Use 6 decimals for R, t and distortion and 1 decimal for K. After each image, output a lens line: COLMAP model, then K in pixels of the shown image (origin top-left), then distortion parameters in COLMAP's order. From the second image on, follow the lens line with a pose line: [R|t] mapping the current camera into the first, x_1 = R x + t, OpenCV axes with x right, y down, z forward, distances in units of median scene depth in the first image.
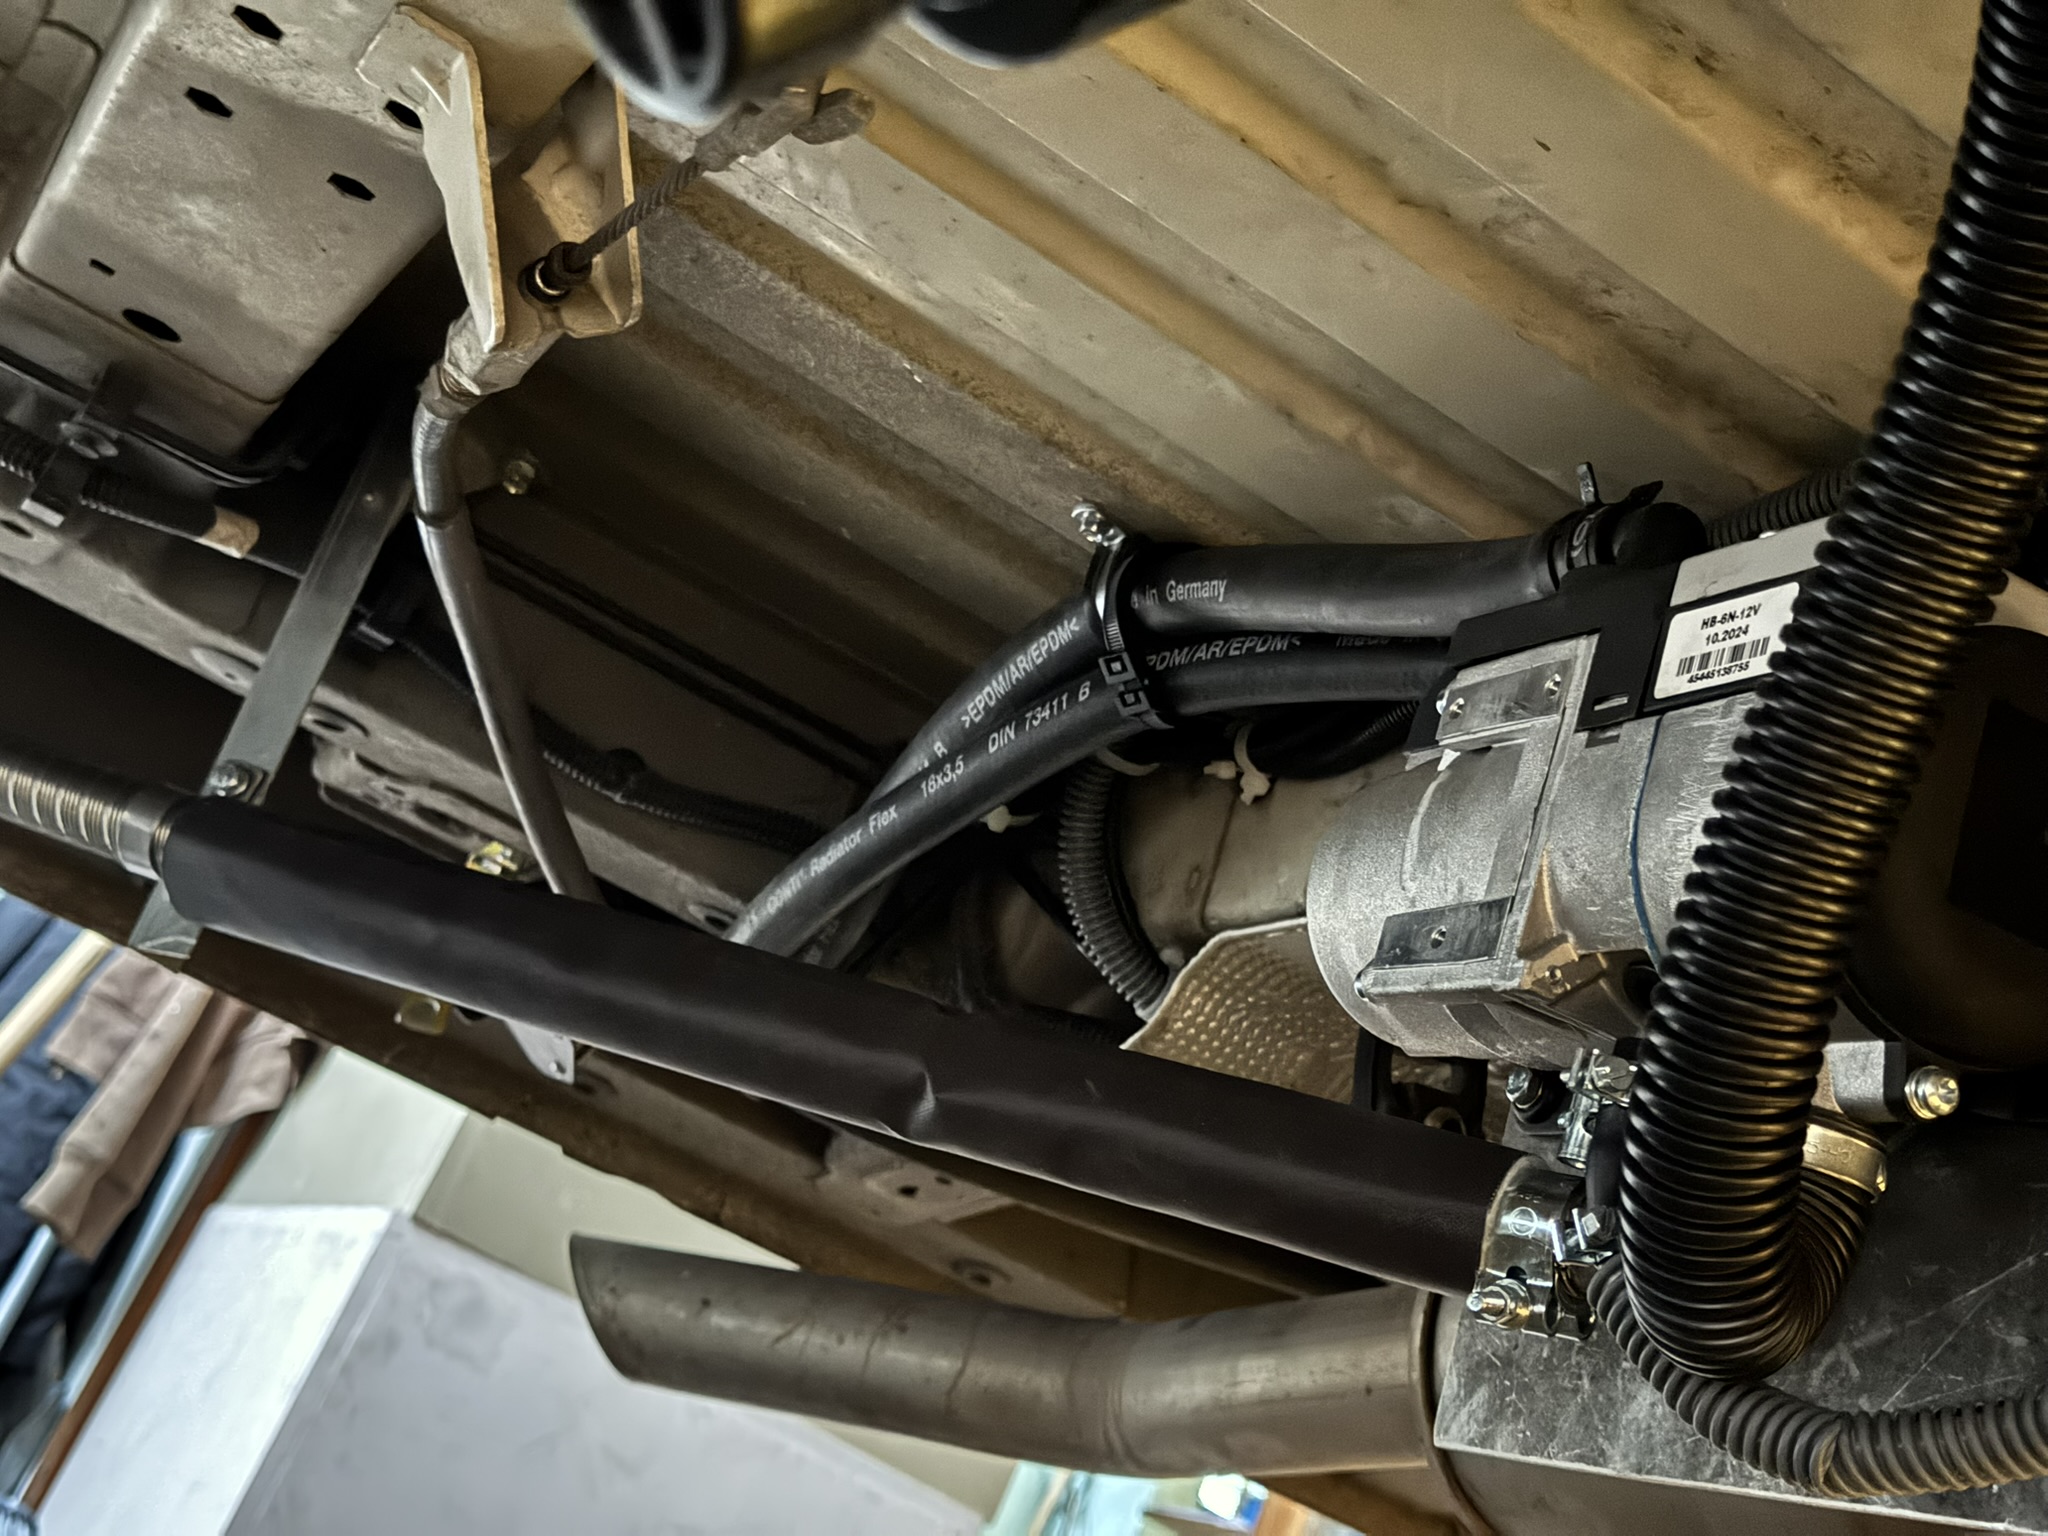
lens RADIAL K [[2863.2, 0, 1024.3], [0, 2863.2, 754.6], [0, 0, 1]] dist [0.185250, -0.425860]
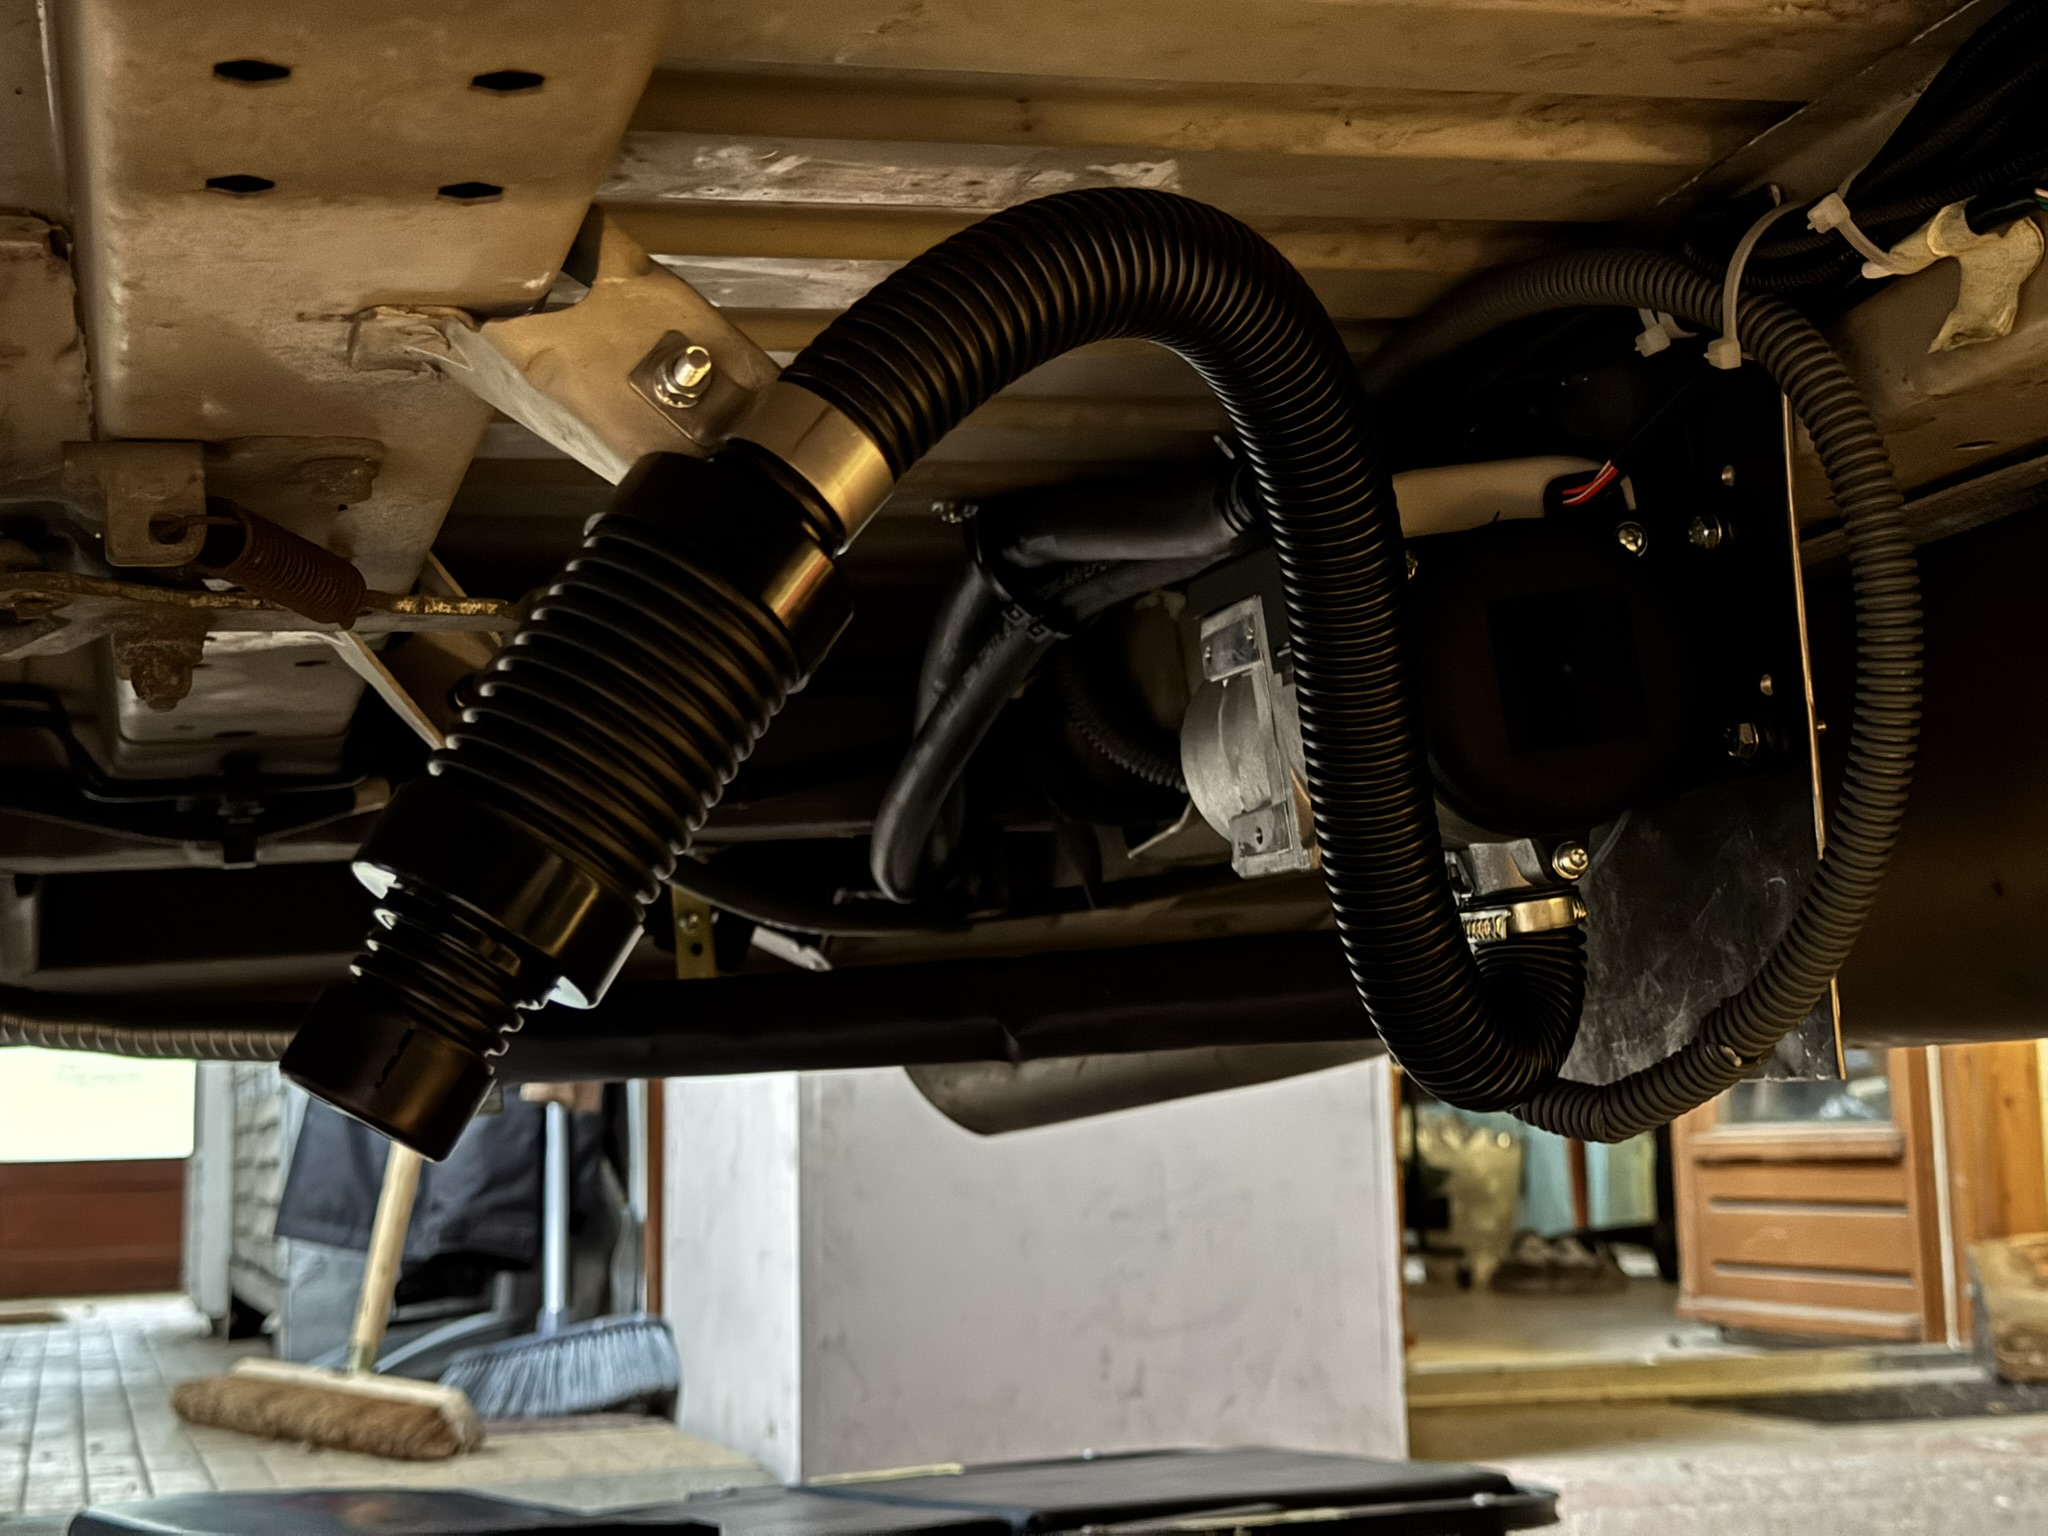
lens RADIAL K [[2846.7, 0, 1017.8], [0, 2846.7, 747.9], [0, 0, 1]] dist [0.189568, -0.461829]
pose [[0.883883, -0.443627, -0.148142, 0.182365], [0.464011, 0.871494, 0.158720, -0.168249], [0.058692, -0.209029, 0.976146, -0.226155]]
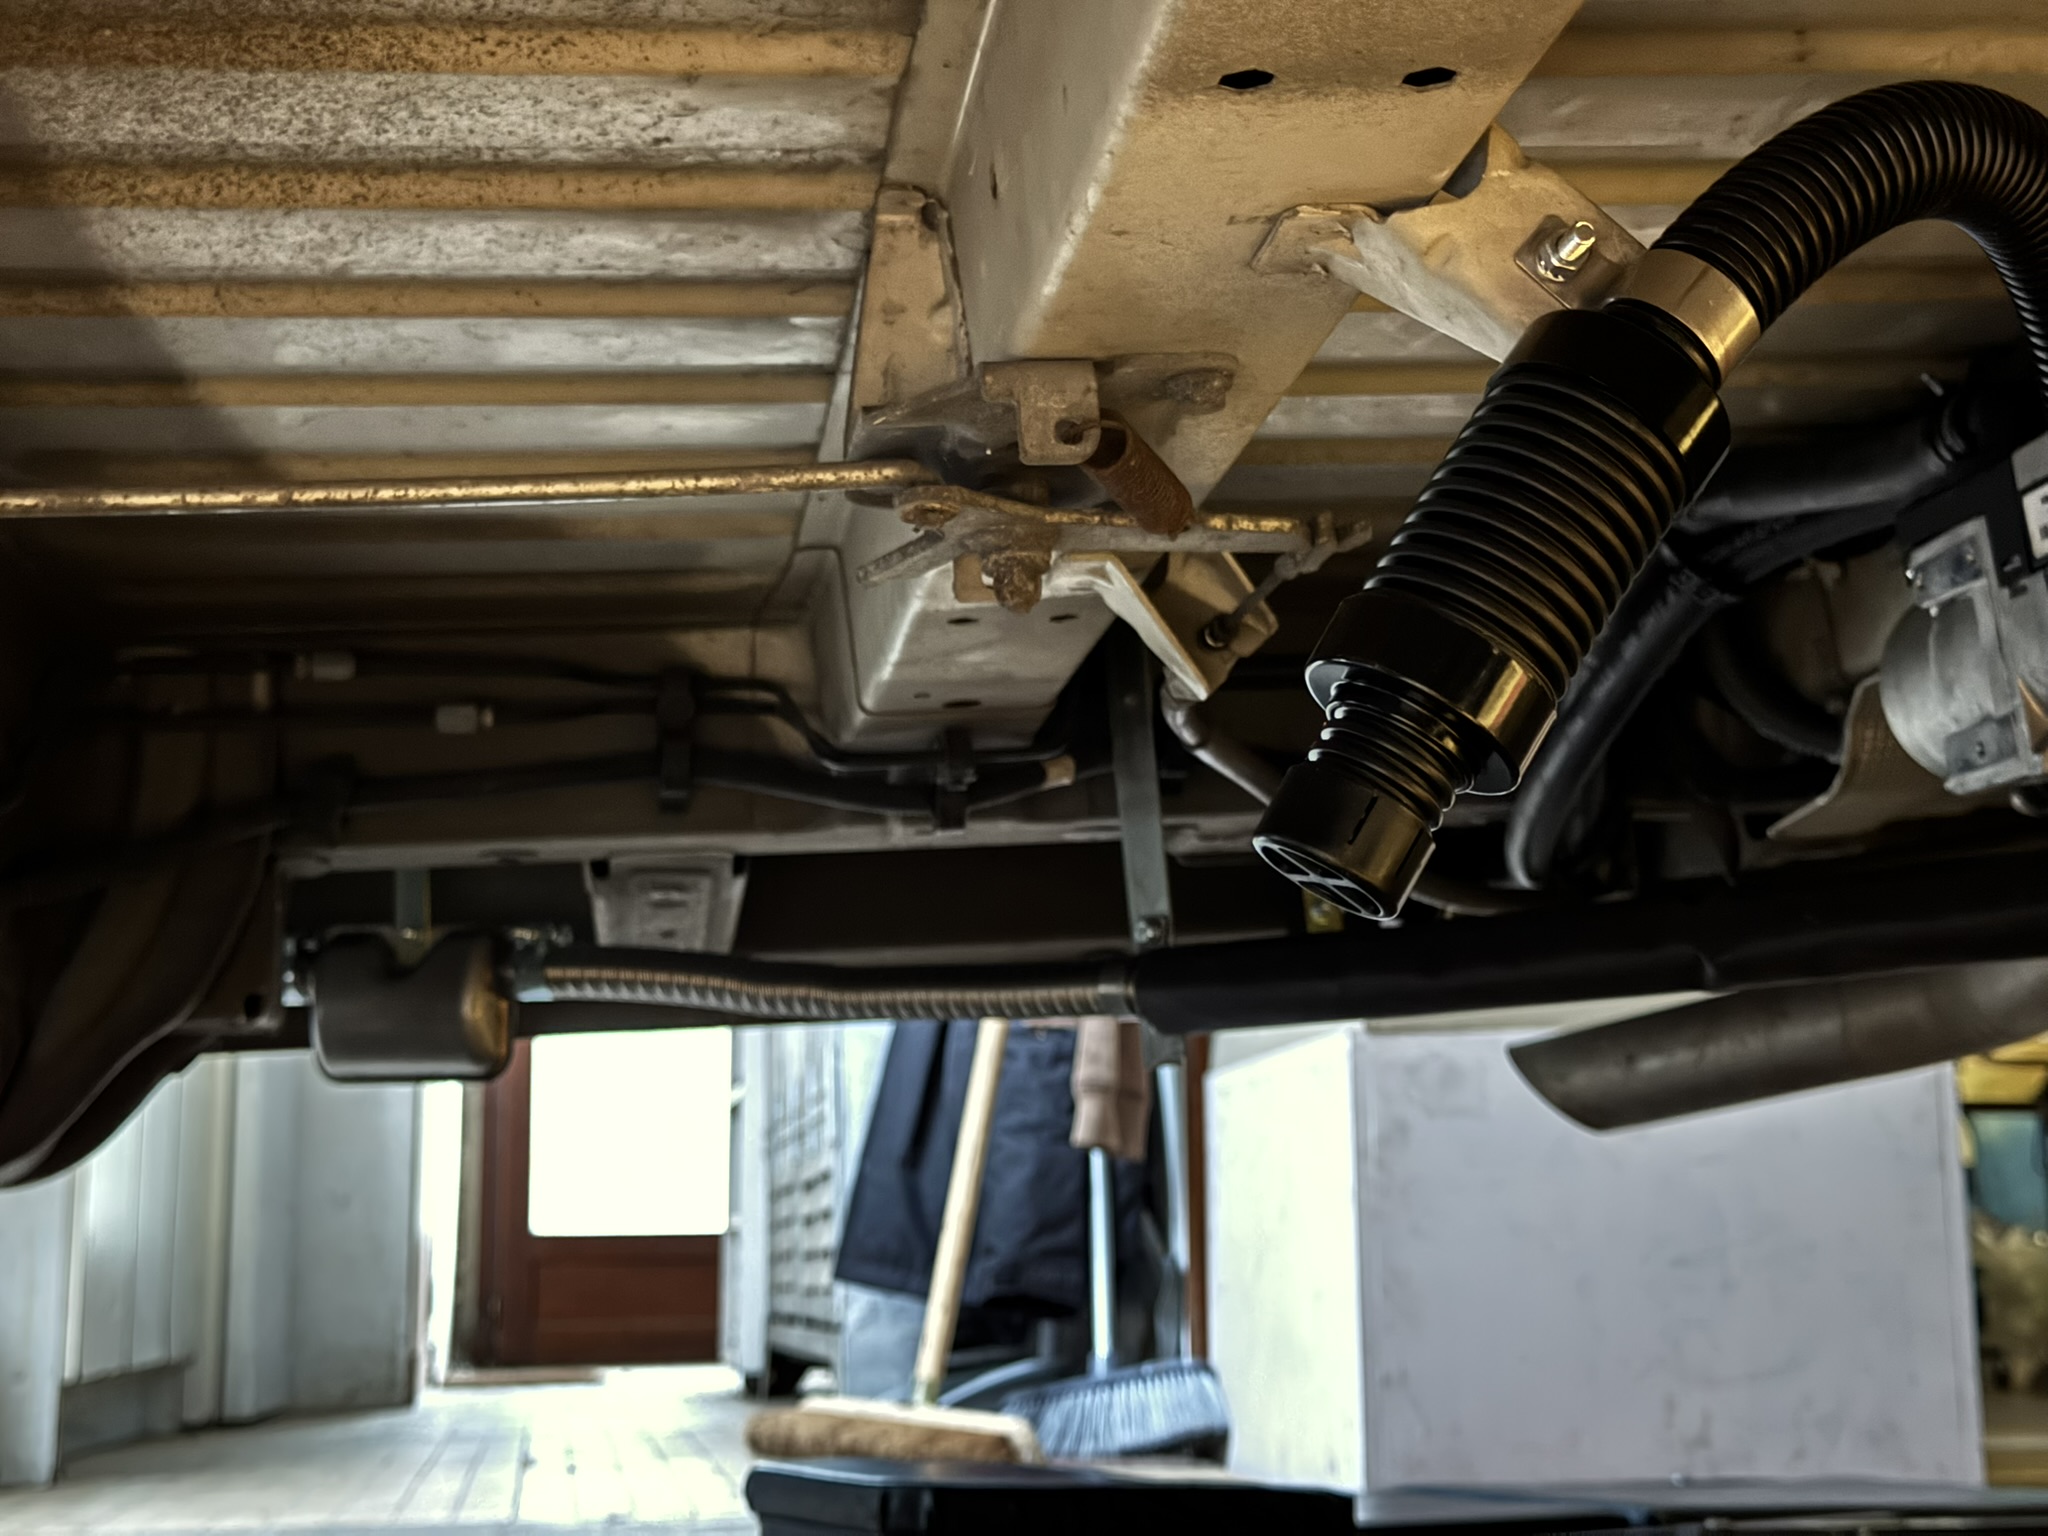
lens RADIAL K [[2846.7, 0, 1017.8], [0, 2846.7, 747.9], [0, 0, 1]] dist [0.189568, -0.461829]
pose [[0.845882, -0.460915, -0.268403, 0.086764], [0.489867, 0.870412, 0.049120, -0.168203], [0.210981, -0.173031, 0.962054, -0.335225]]
